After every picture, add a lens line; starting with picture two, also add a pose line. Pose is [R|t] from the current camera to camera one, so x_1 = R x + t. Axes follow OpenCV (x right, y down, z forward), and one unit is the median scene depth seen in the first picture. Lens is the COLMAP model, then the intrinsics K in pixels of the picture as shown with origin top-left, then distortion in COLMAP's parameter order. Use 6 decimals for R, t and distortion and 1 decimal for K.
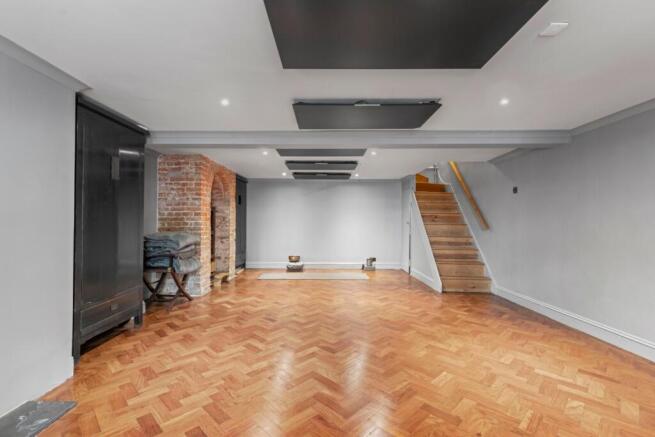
lens RADIAL K [[304.2, 0, 329.2], [0, 304.2, 218.5], [0, 0, 1]] dist [-0.000710, -0.000106]
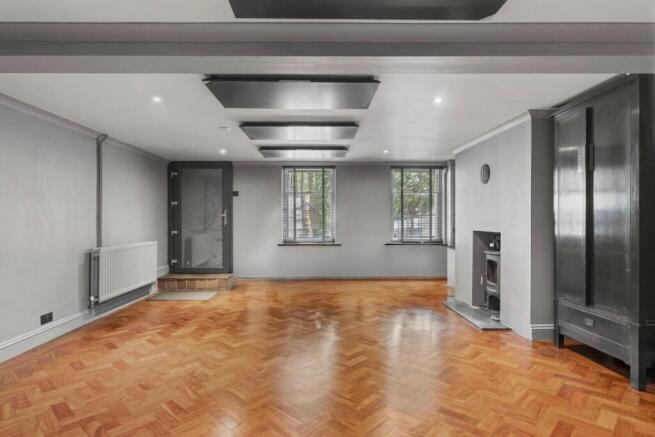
lens RADIAL K [[359.4, 0, 326.1], [0, 359.4, 219.9], [0, 0, 1]] dist [0.001991, 0.000006]
pose [[-0.999972, -0.003474, 0.006604, 0.014077], [-0.003524, 0.999966, -0.007521, 0.016738], [-0.006578, -0.007544, -0.999950, 1.889072]]
